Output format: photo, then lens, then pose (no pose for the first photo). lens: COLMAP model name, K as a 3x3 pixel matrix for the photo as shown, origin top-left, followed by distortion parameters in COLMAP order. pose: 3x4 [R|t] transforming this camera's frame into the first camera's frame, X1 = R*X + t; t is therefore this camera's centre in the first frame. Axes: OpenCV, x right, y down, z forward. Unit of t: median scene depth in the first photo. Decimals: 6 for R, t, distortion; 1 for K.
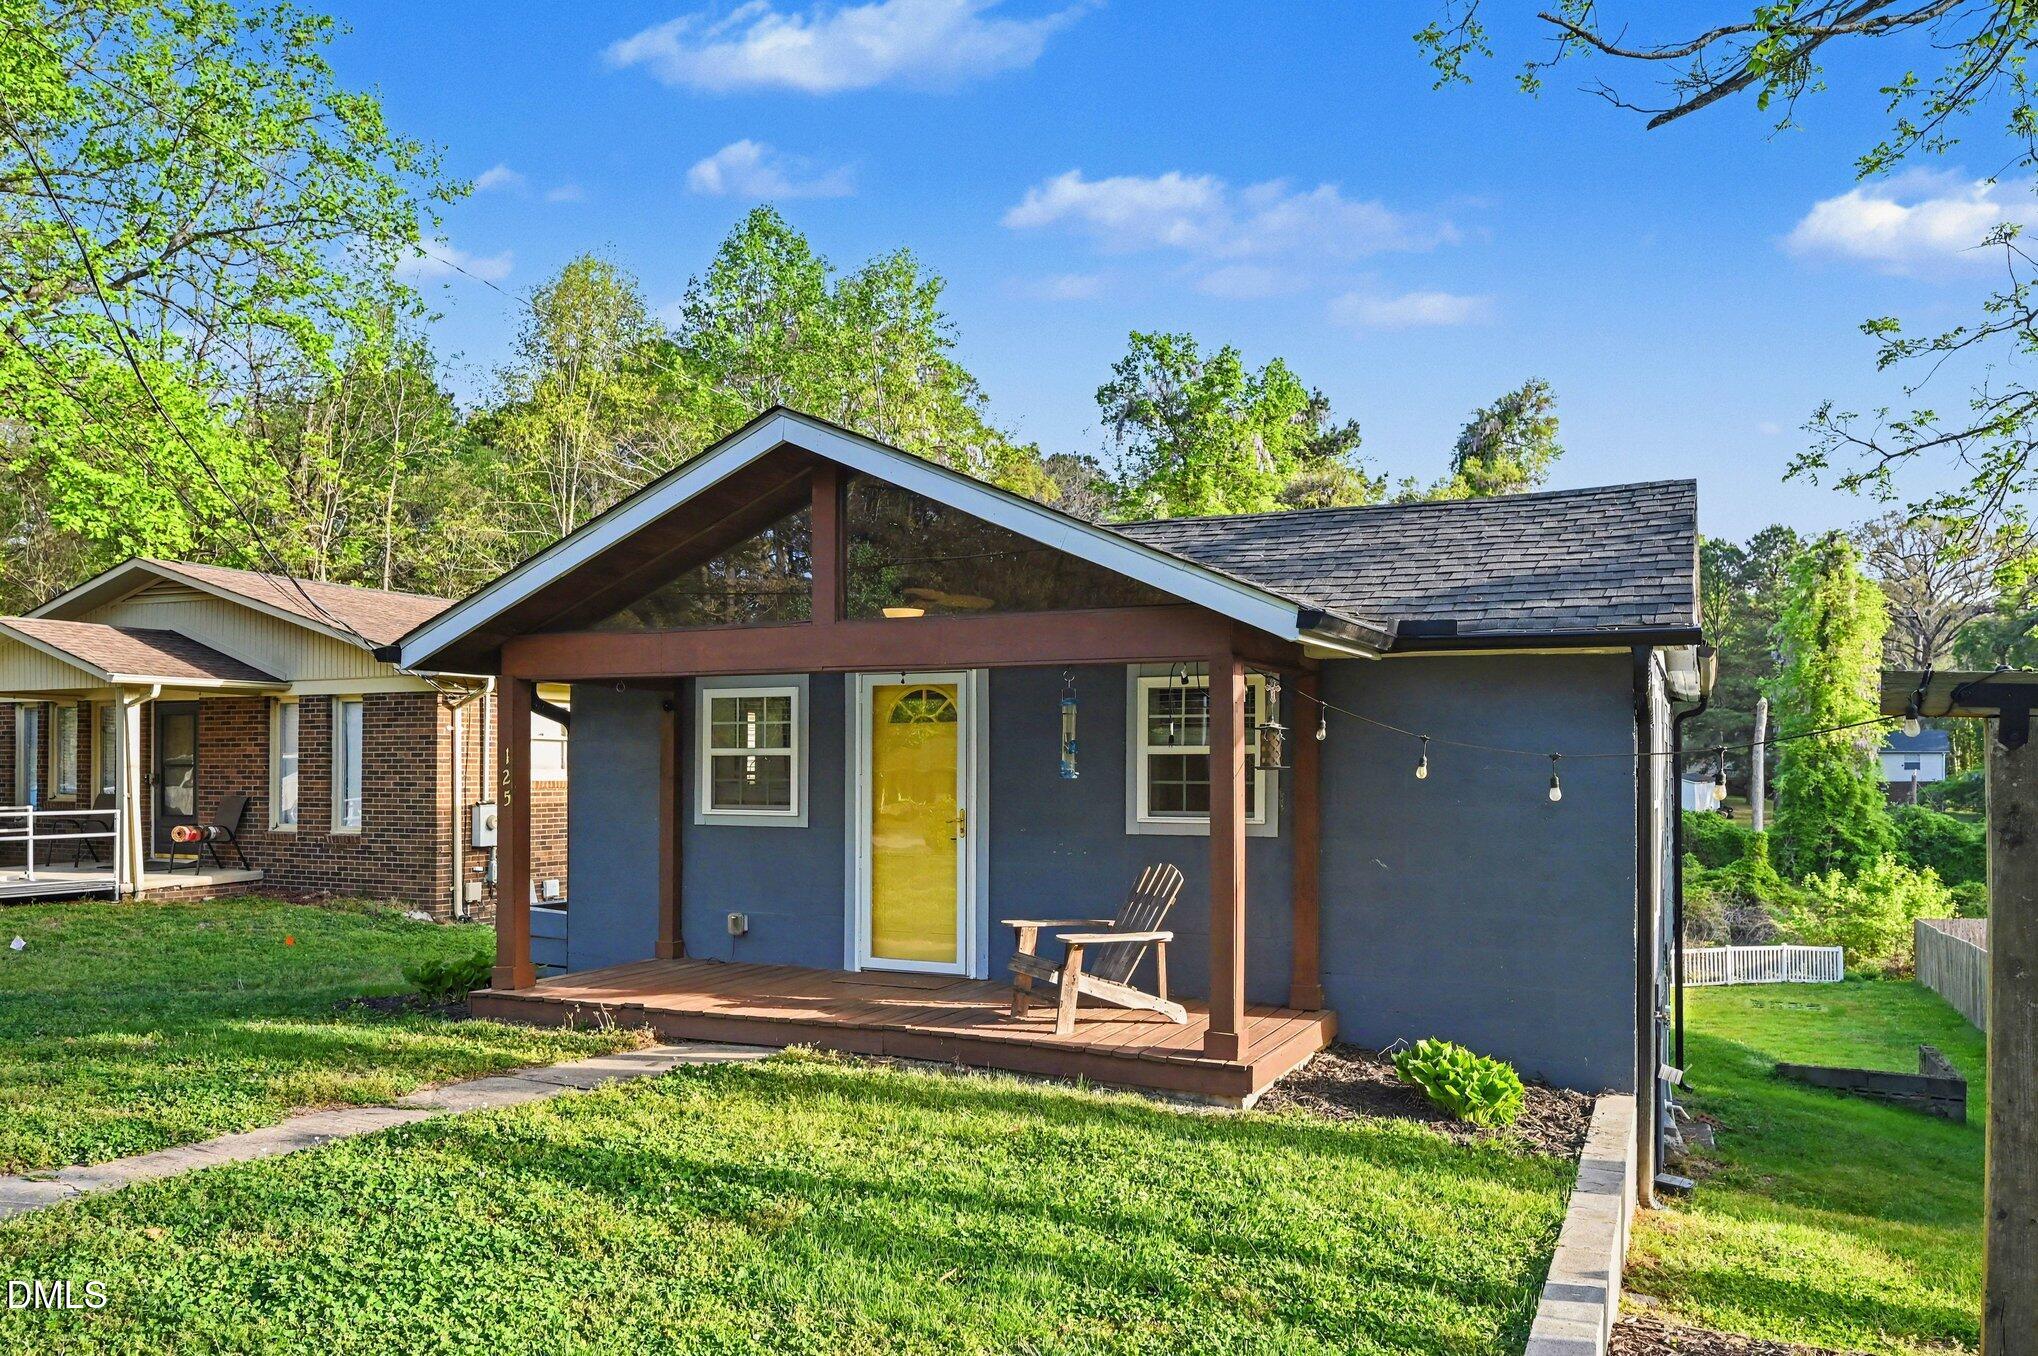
lens RADIAL K [[1556.8, 0, 913.0], [0, 1556.8, 761.8], [0, 0, 1]] dist [-0.008615, 0.005752]
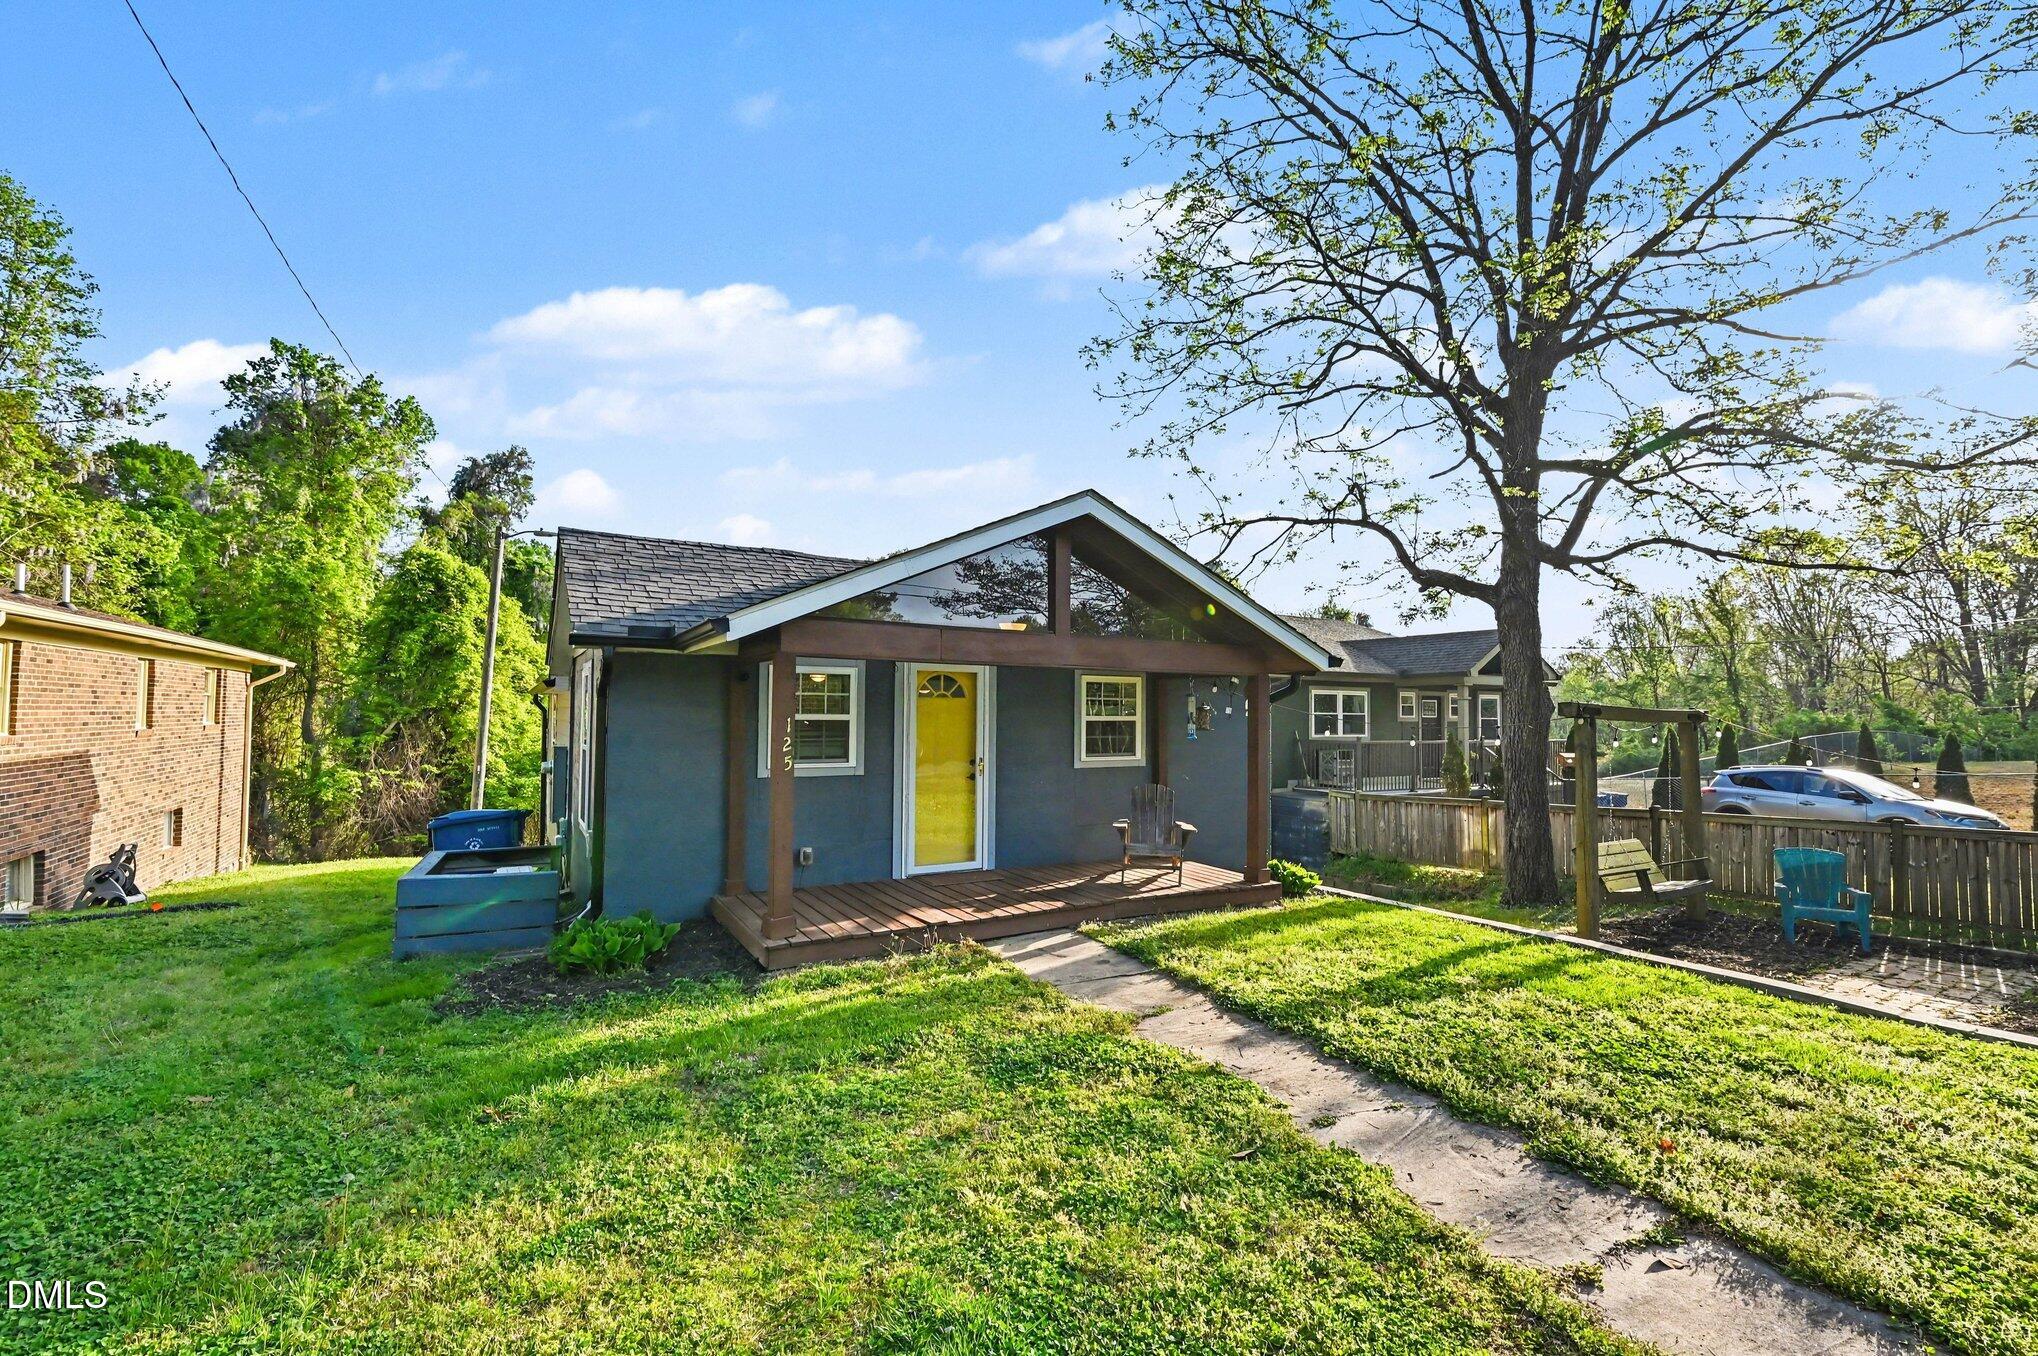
lens RADIAL K [[955.7, 0, 1085.4], [0, 955.7, 673.2], [0, 0, 1]] dist [-0.000893, -0.000346]
pose [[0.485894, 0.036548, 0.873253, -0.389425], [-0.010676, 0.999299, -0.035883, -0.009573], [-0.873952, 0.008112, 0.485944, 0.250434]]
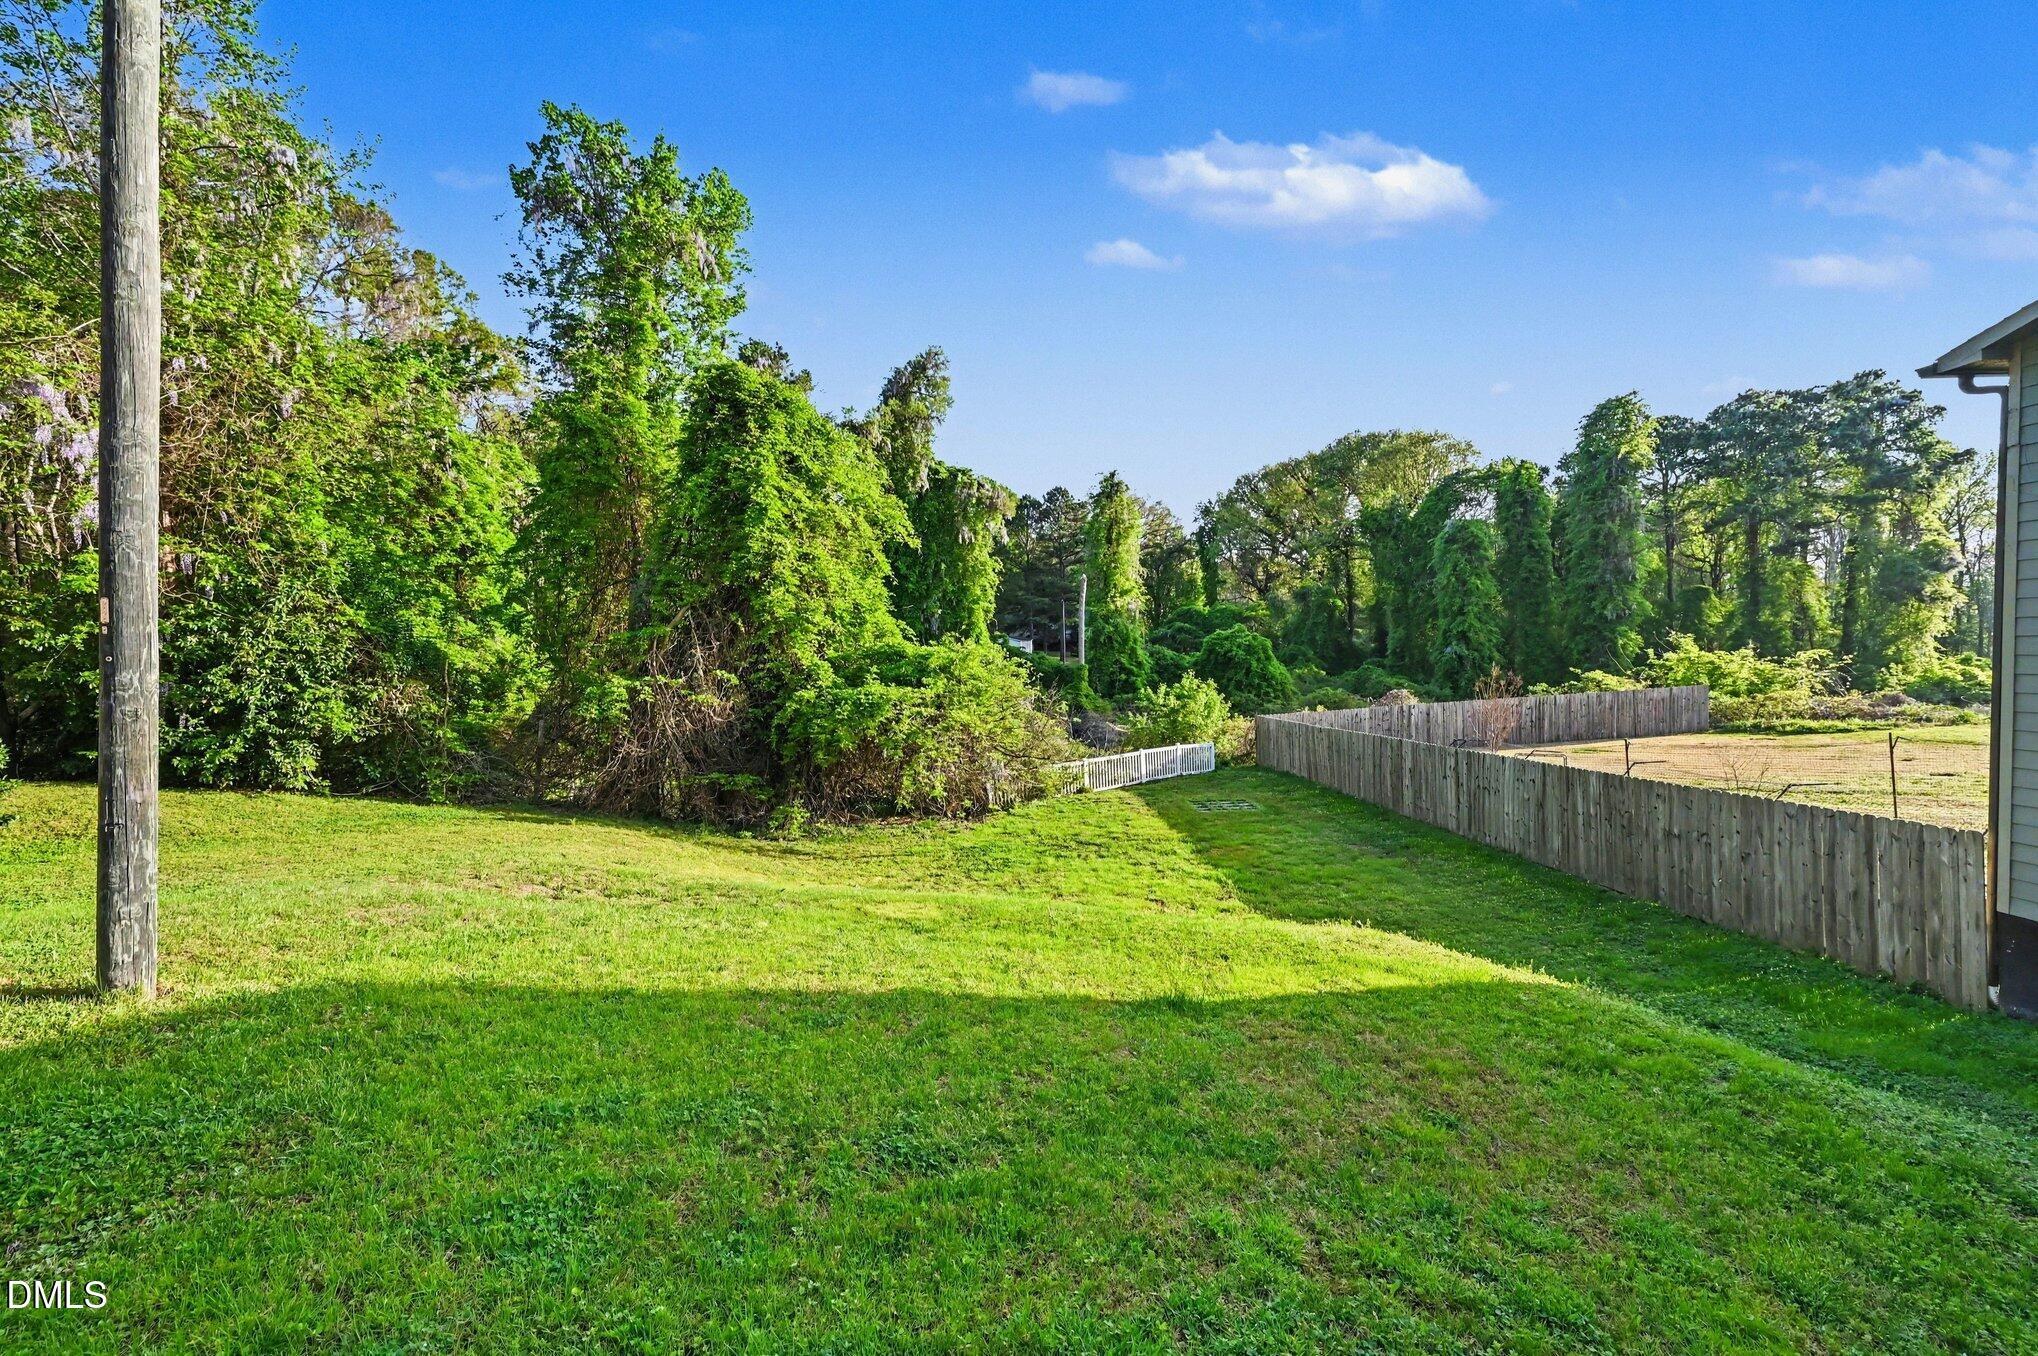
lens RADIAL K [[802.3, 0, 998.0], [0, 802.3, 676.5], [0, 0, 1]] dist [-0.002866, 0.000039]
pose [[0.877195, -0.041251, 0.478358, 0.287633], [0.027314, 0.998976, 0.036059, 0.076981], [-0.479356, -0.018565, 0.877424, 1.026393]]
